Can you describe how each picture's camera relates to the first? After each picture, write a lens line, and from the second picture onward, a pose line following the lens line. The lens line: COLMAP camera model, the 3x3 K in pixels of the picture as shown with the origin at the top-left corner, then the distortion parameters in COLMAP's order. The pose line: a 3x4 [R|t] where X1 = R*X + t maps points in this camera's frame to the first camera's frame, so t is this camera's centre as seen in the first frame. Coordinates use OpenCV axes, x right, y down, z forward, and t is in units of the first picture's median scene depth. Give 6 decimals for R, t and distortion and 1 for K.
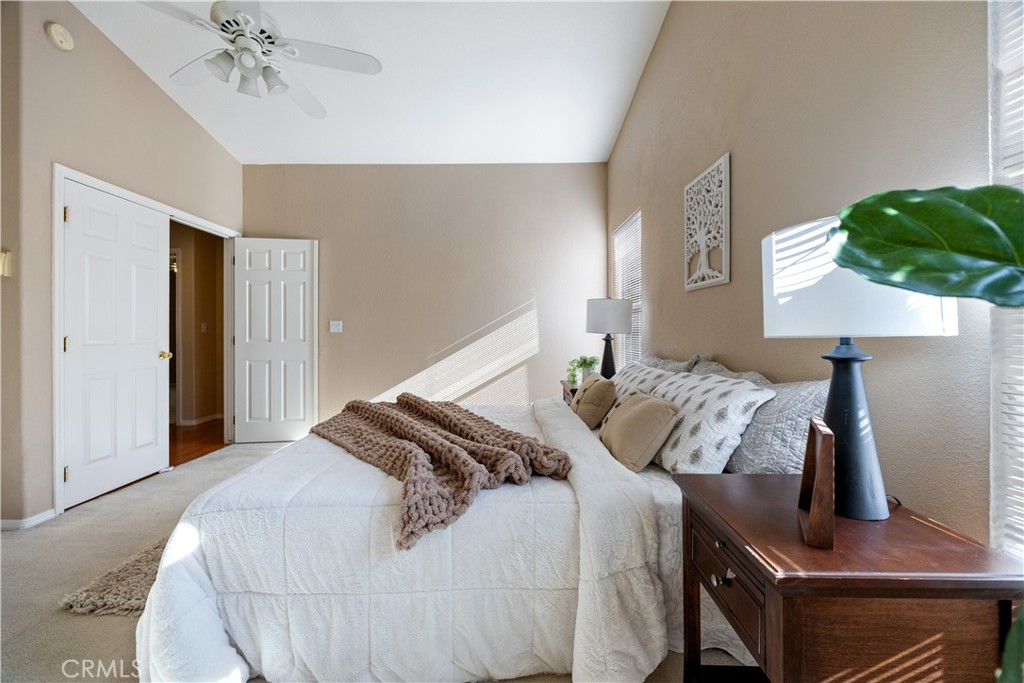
lens RADIAL K [[399.9, 0, 510.1], [0, 399.9, 335.1], [0, 0, 1]] dist [-0.001050, -0.000050]
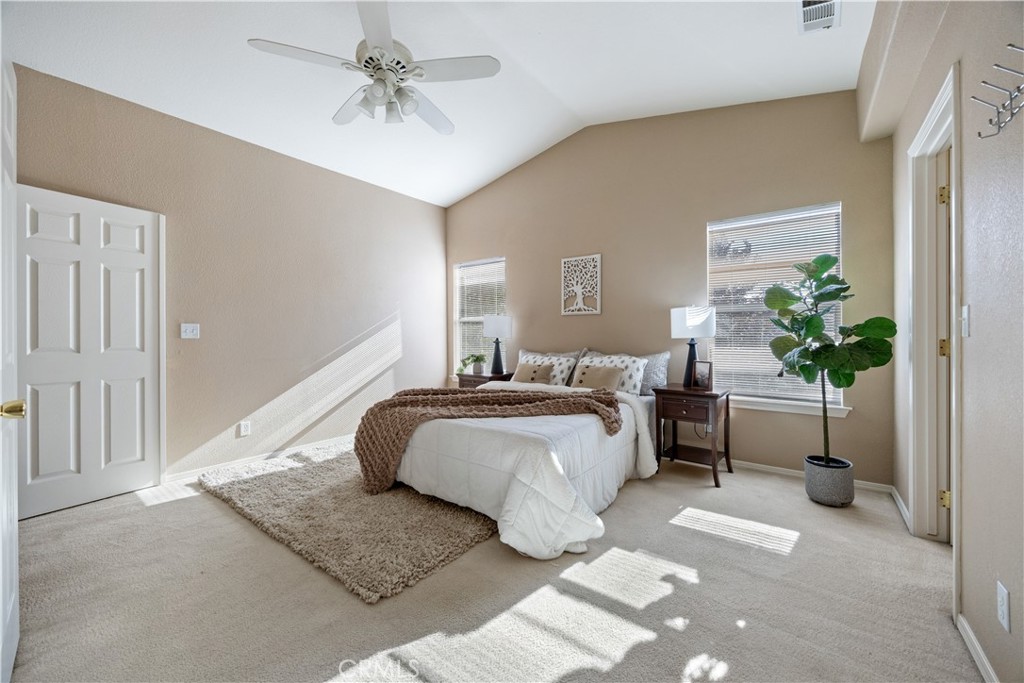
lens RADIAL K [[399.9, 0, 510.1], [0, 399.9, 335.1], [0, 0, 1]] dist [-0.001050, -0.000050]
pose [[0.610209, 0.002503, 0.792237, -1.191654], [0.008397, 0.999918, -0.009627, -0.001023], [-0.792196, 0.012527, 0.610138, 0.057370]]
